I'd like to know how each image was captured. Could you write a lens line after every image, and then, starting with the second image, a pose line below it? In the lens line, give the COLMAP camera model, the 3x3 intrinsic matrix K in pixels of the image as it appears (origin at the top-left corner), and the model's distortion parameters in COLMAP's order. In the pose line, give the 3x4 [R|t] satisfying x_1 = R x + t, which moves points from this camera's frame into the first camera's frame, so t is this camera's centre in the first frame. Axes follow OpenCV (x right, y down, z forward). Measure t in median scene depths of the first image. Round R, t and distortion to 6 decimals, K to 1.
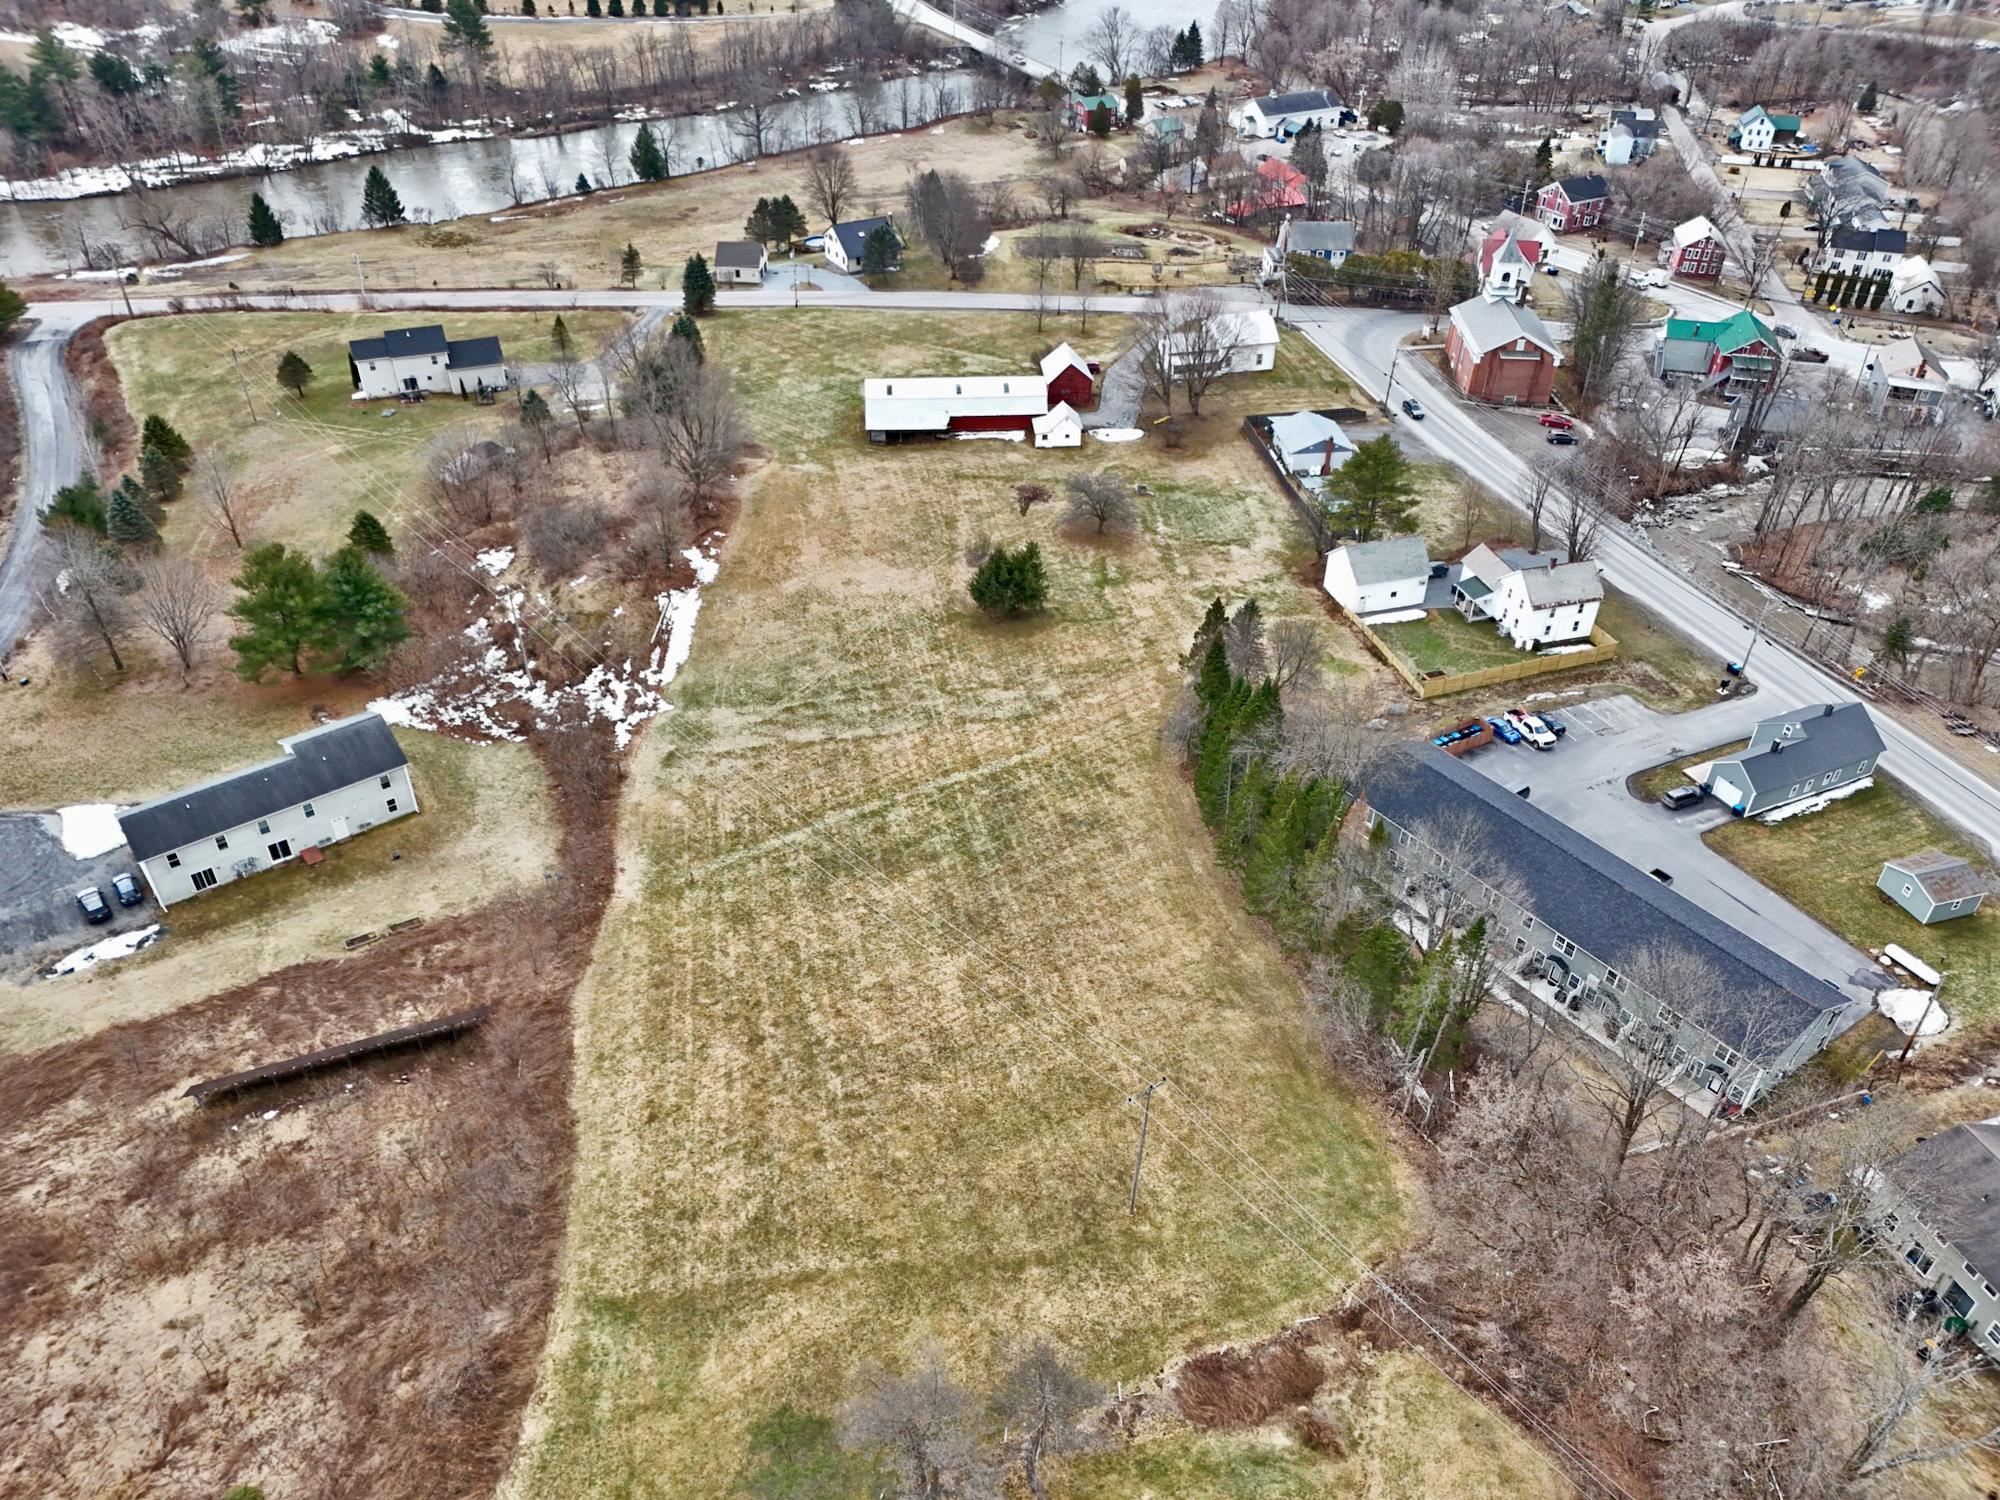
lens RADIAL K [[1455.6, 0, 1000.0], [0, 1455.6, 750.0], [0, 0, 1]] dist [0.065820, -0.067801]
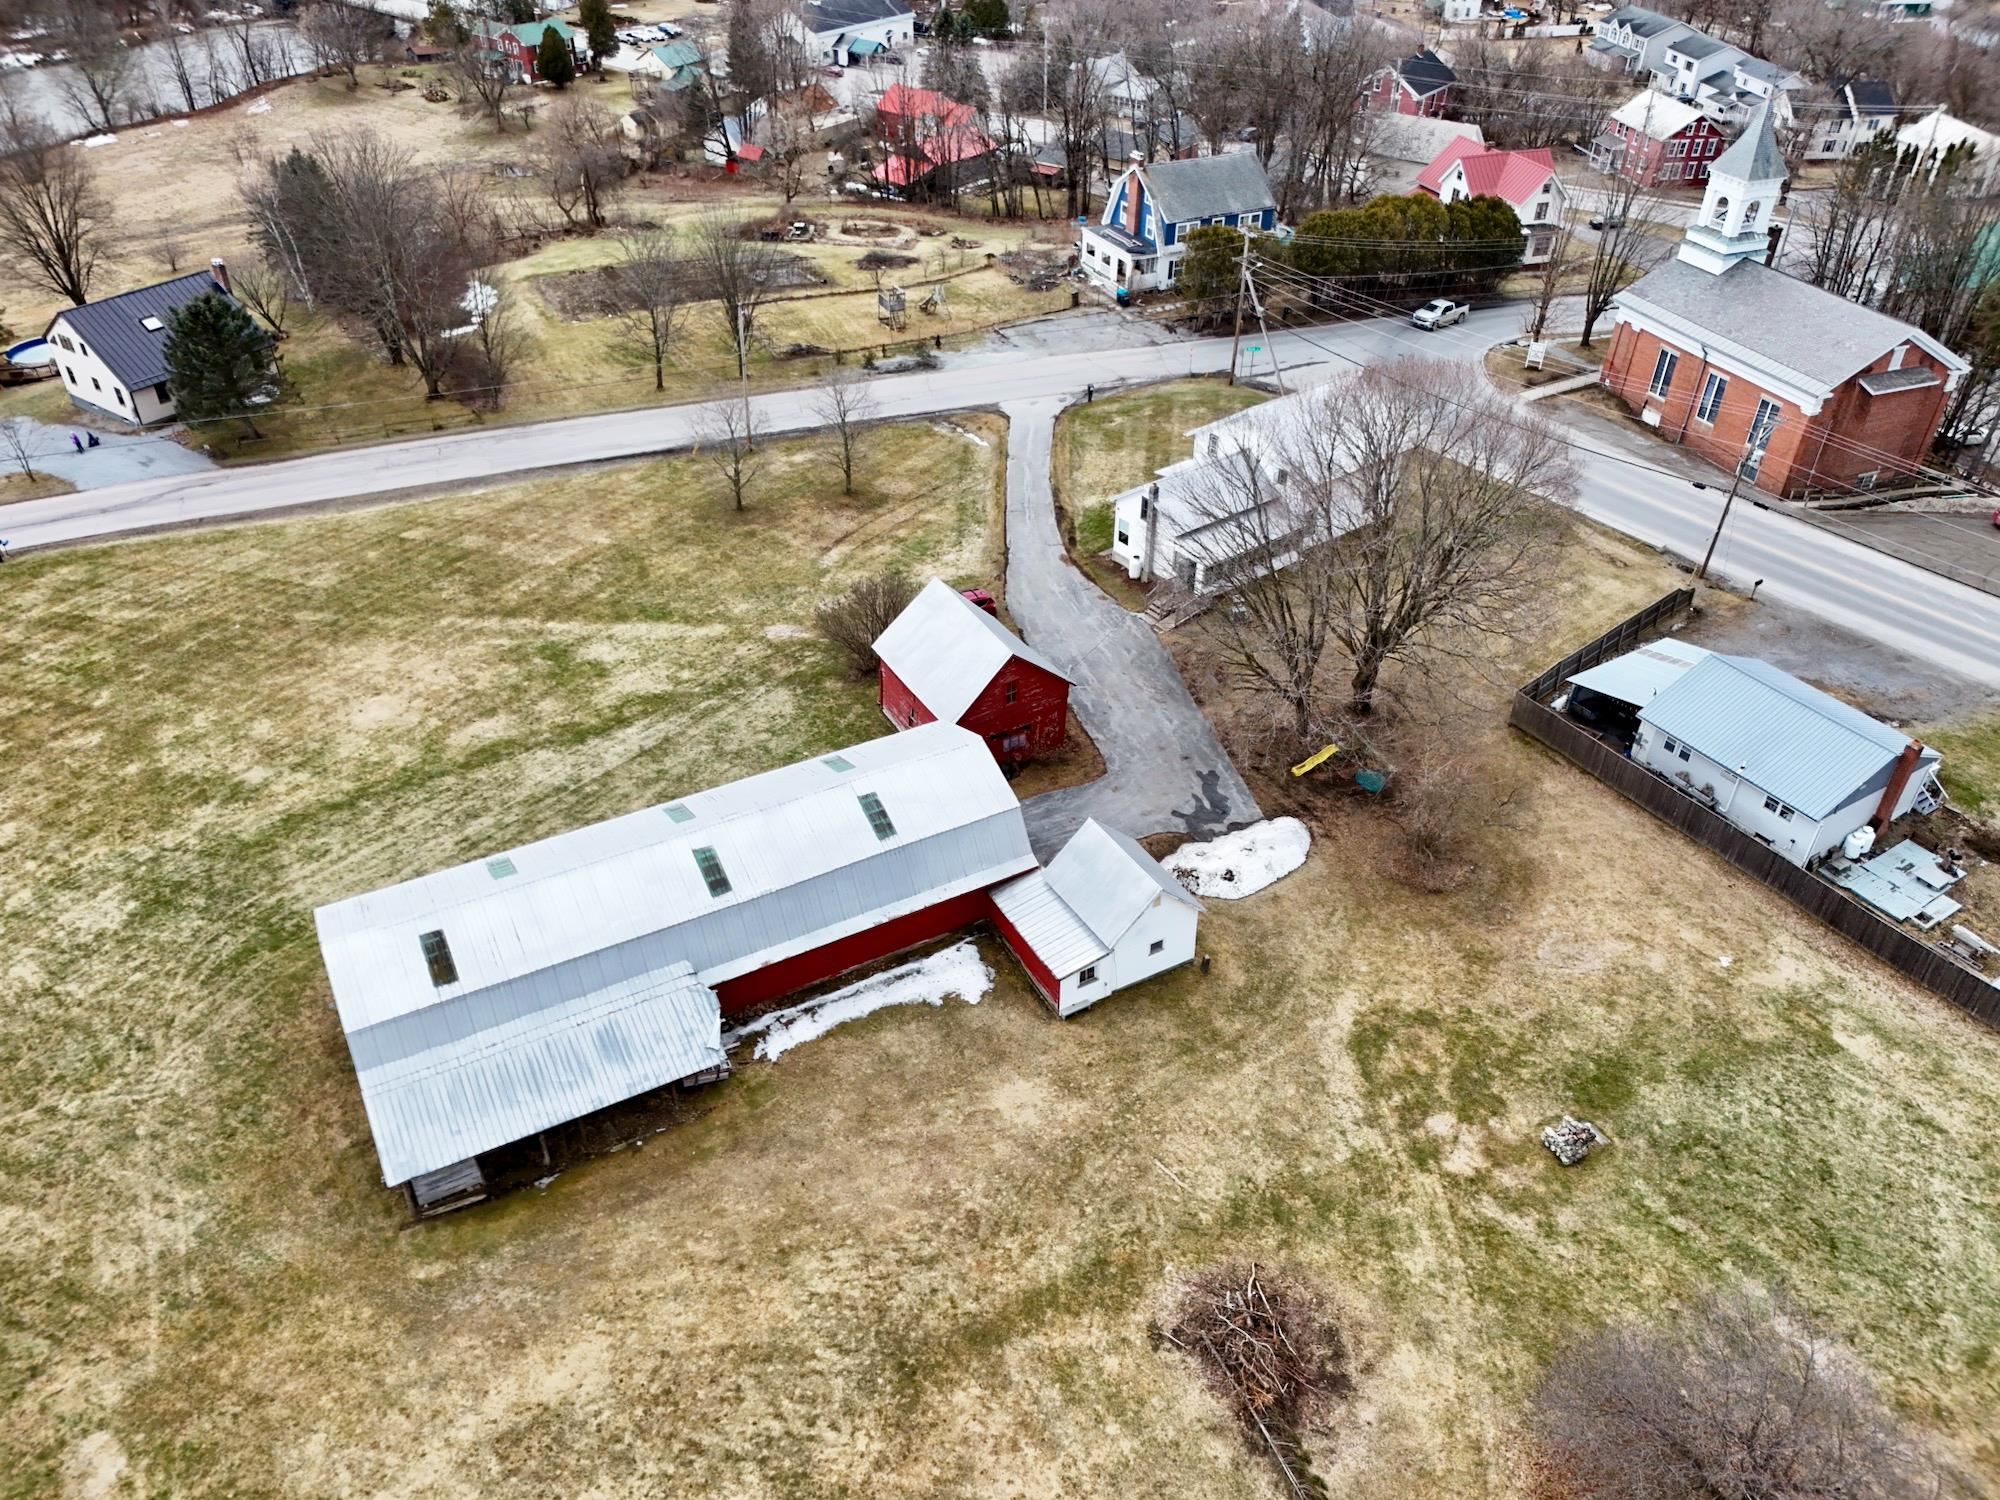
lens RADIAL K [[1455.6, 0, 1000.0], [0, 1455.6, 750.0], [0, 0, 1]] dist [0.065820, -0.067801]
pose [[0.909558, -0.249164, 0.332600, -0.045613], [0.248377, 0.967588, 0.045623, -0.192619], [-0.333187, 0.041113, 0.941964, 0.528233]]
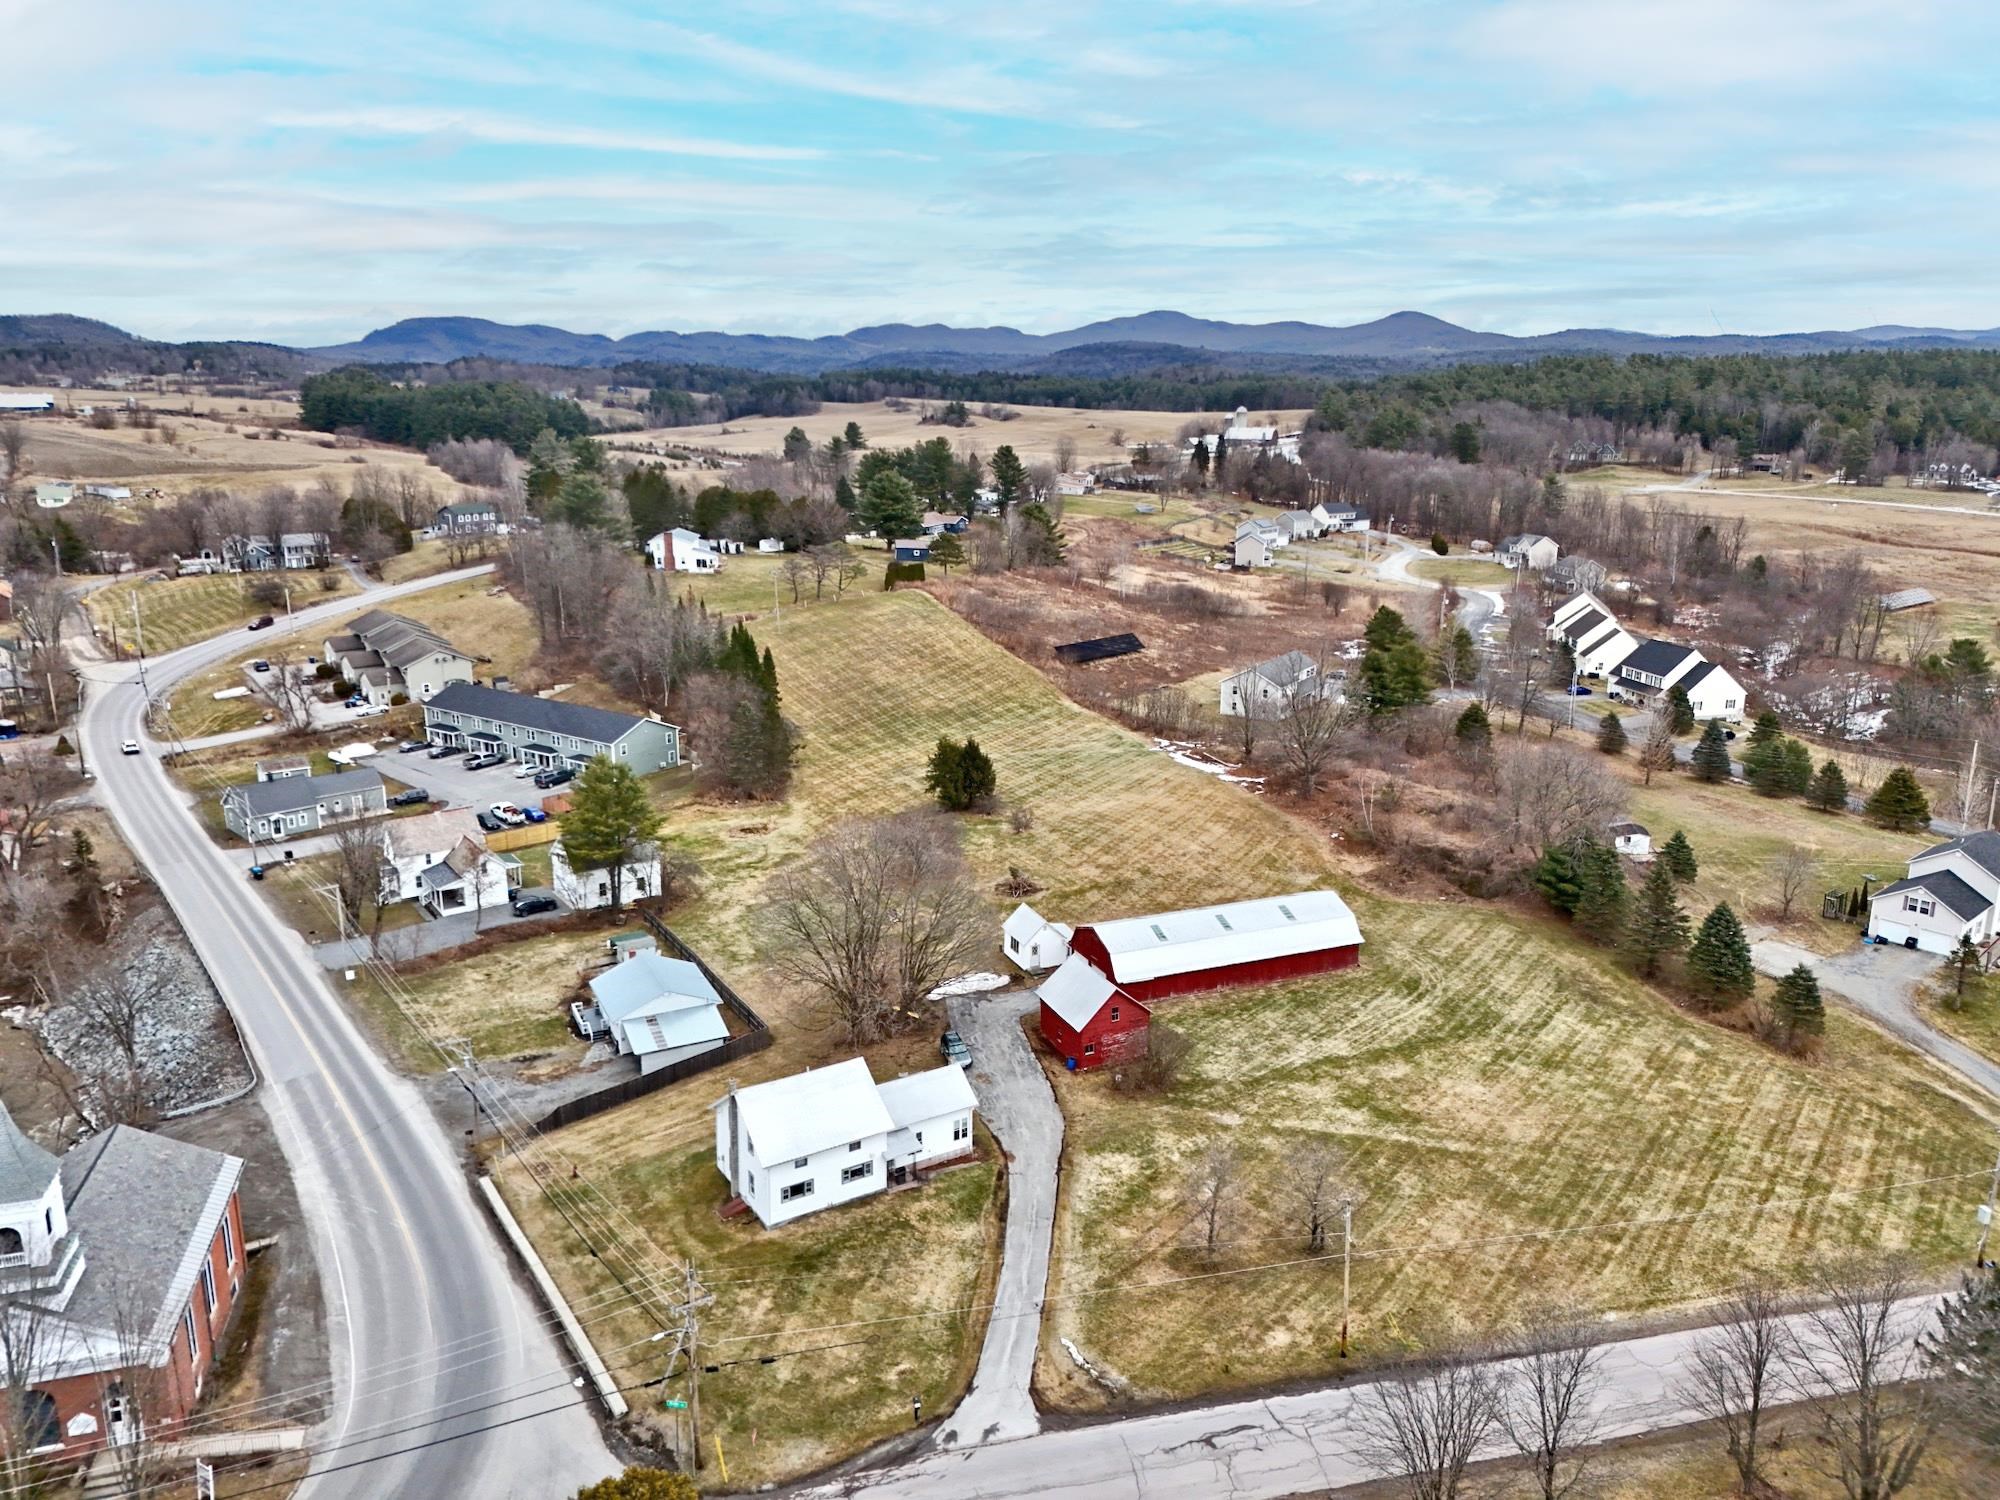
lens RADIAL K [[1455.6, 0, 1000.0], [0, 1455.6, 750.0], [0, 0, 1]] dist [0.065820, -0.067801]
pose [[-0.946057, 0.070205, -0.316302, 0.184822], [-0.199818, 0.642053, 0.740162, -0.544208], [0.255046, 0.763439, -0.593391, 0.939442]]
